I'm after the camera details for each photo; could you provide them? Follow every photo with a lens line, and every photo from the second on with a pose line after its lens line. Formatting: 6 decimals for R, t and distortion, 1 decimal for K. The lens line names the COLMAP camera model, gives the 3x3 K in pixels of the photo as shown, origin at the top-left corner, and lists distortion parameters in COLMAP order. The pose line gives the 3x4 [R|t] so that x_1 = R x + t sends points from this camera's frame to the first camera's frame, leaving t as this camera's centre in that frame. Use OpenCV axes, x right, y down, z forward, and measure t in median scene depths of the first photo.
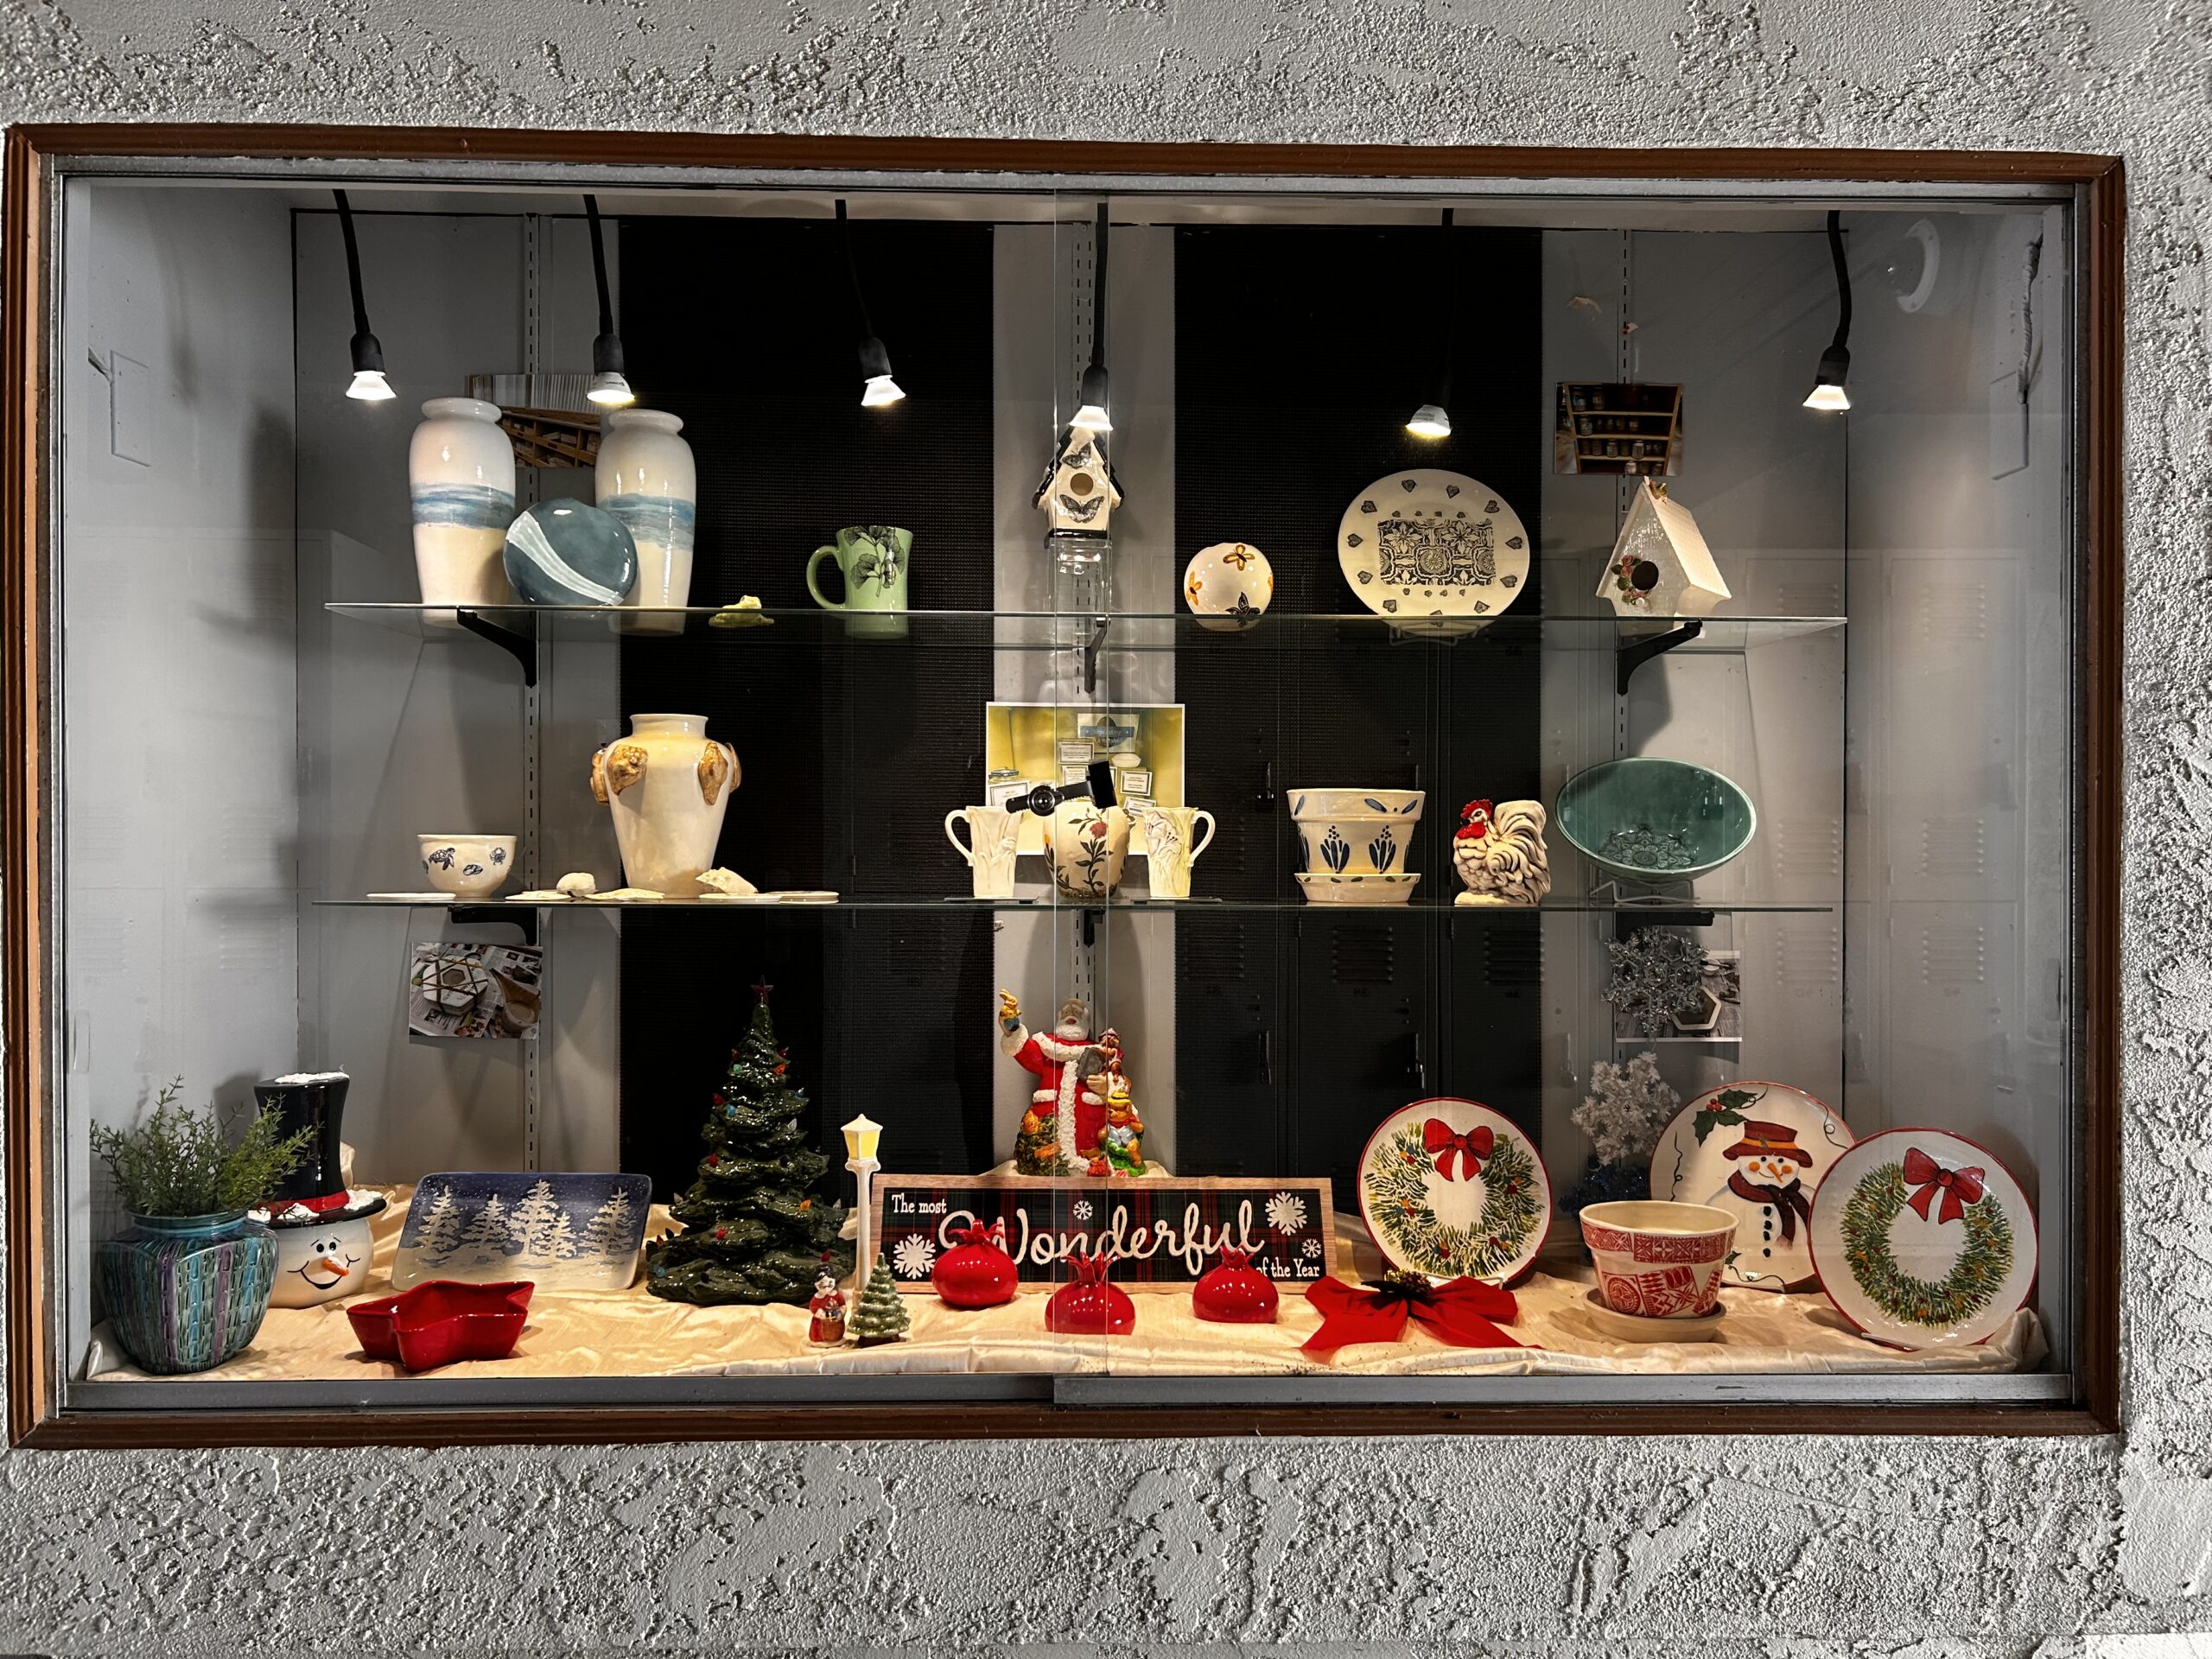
lens RADIAL K [[1677.7, 0, 1110.6], [0, 1677.7, 826.2], [0, 0, 1]] dist [0.015406, -0.013258]
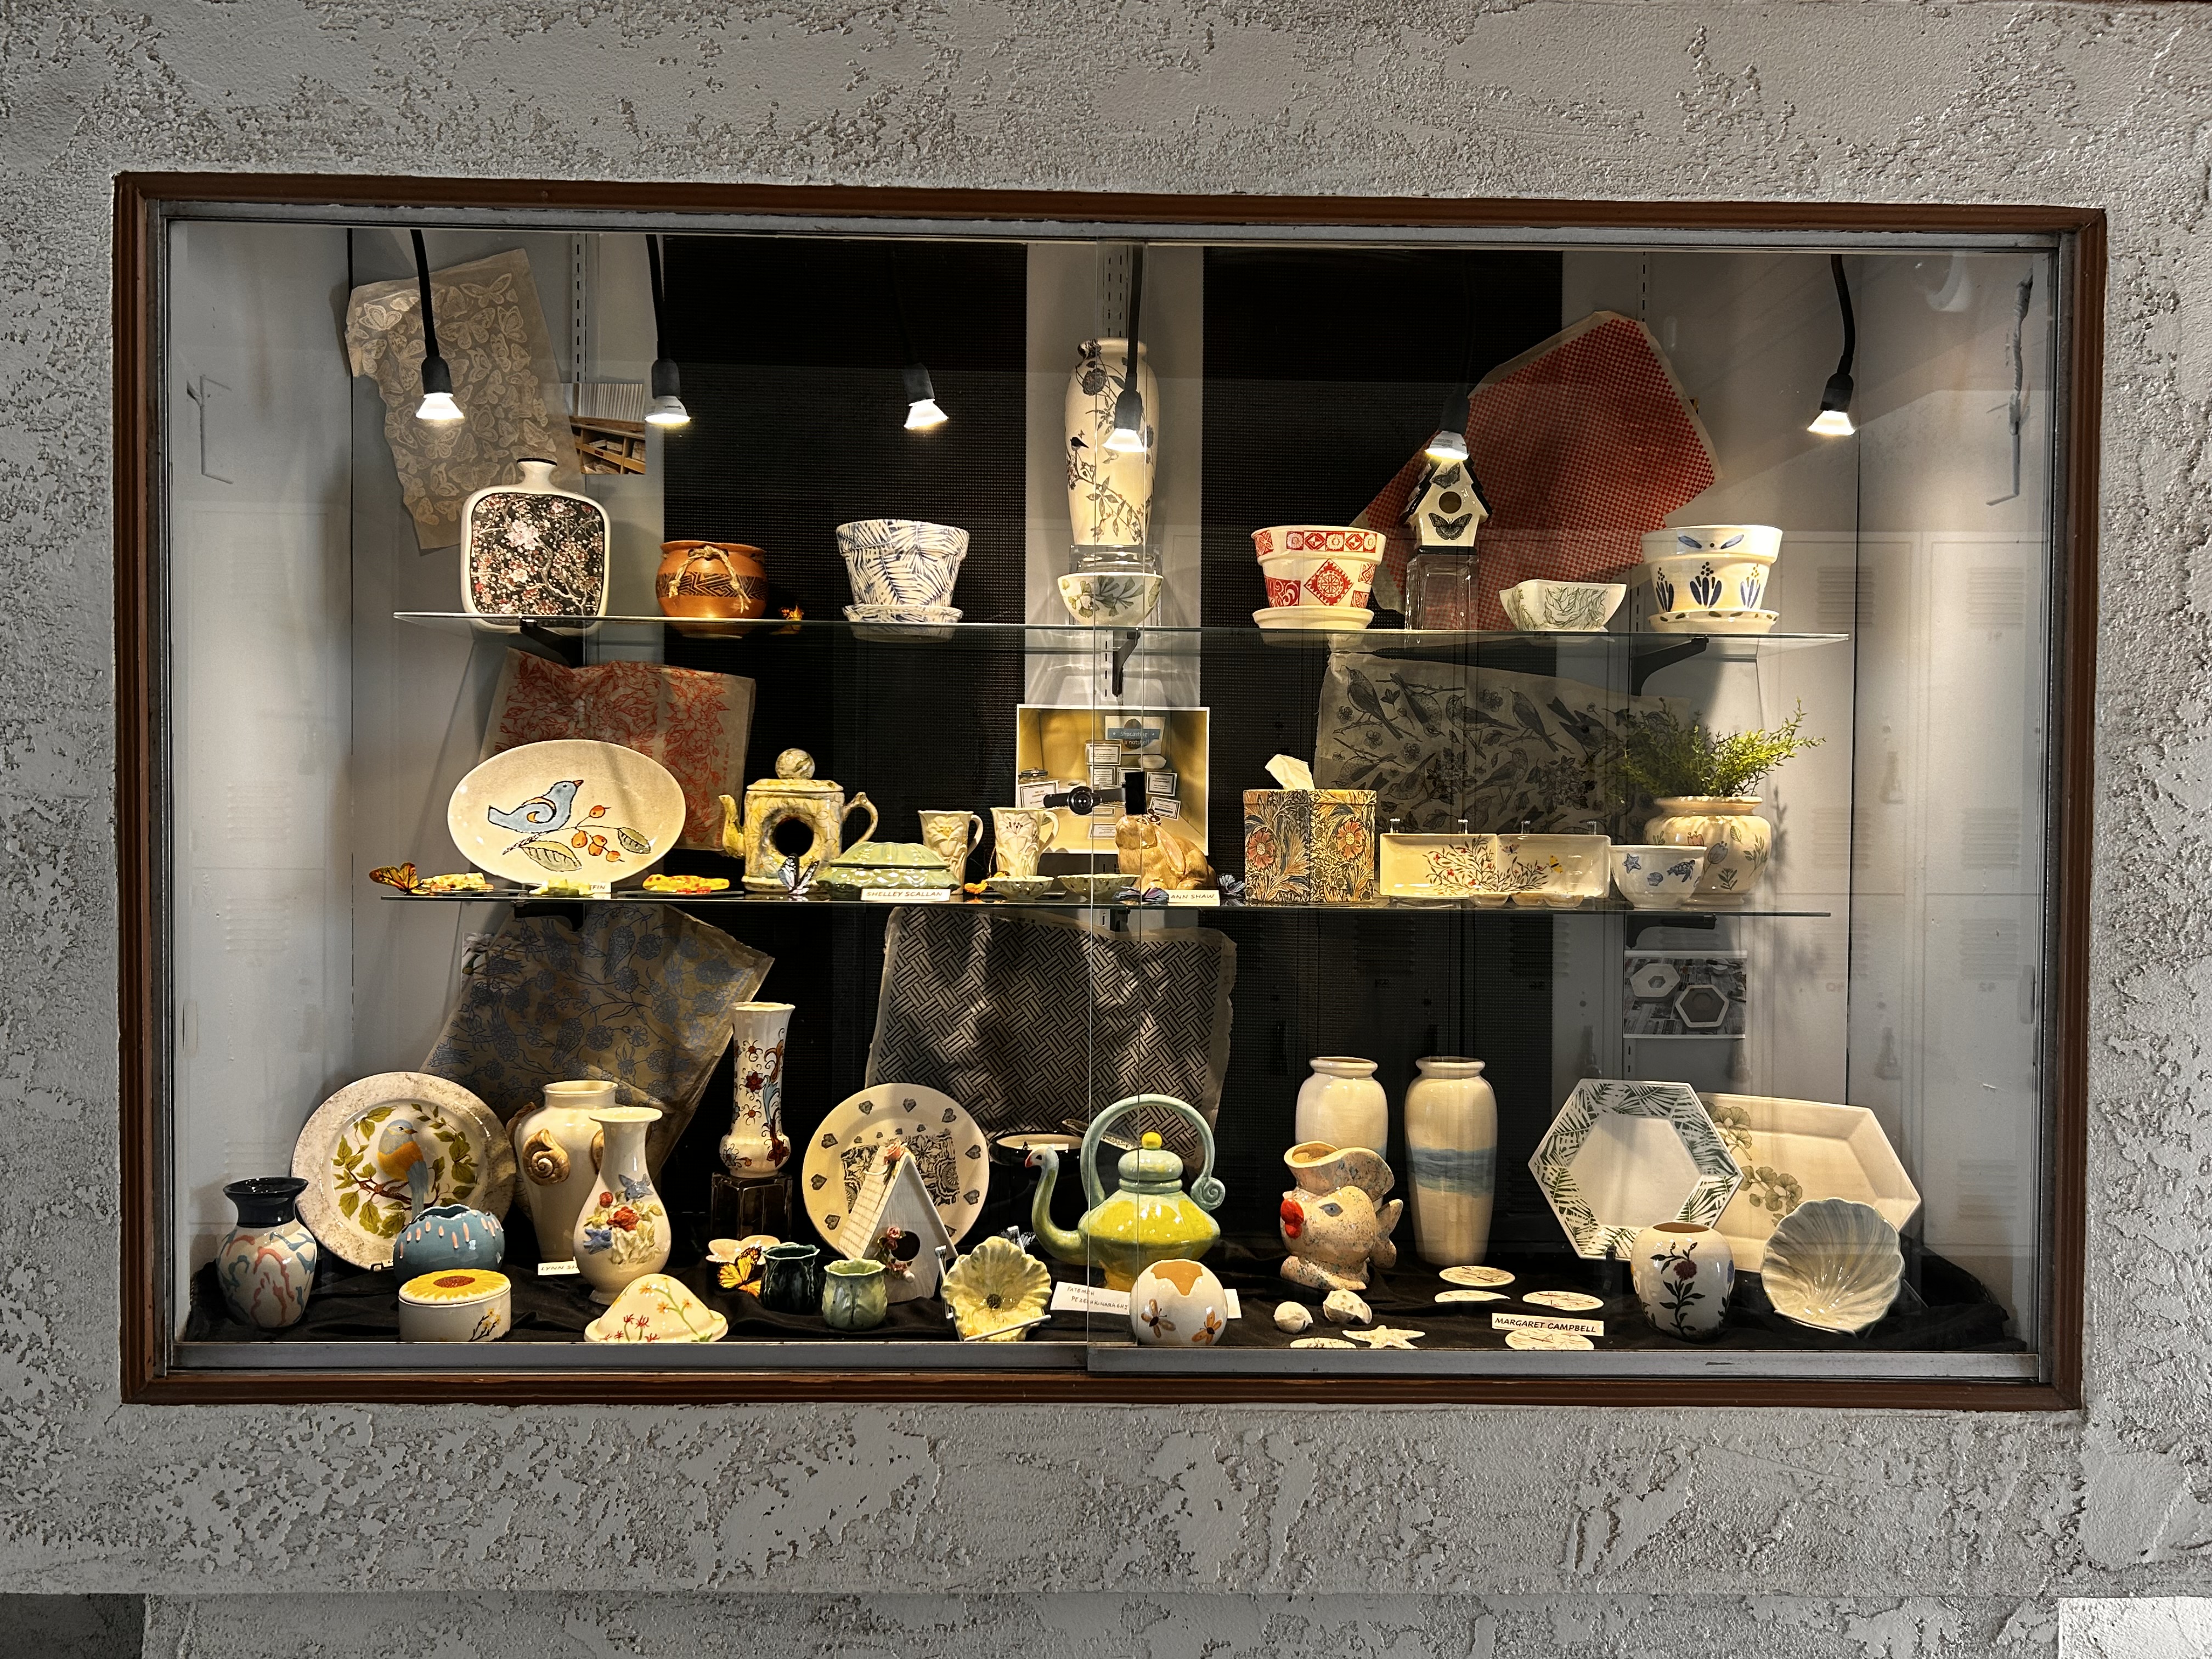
lens RADIAL K [[1804.2, 0, 1105.5], [0, 1804.2, 829.5], [0, 0, 1]] dist [0.006421, 0.009928]
pose [[0.999943, 0.007258, -0.007815, -0.014782], [-0.007111, 0.999799, 0.018726, -0.025147], [0.007949, -0.018670, 0.999794, -0.149615]]
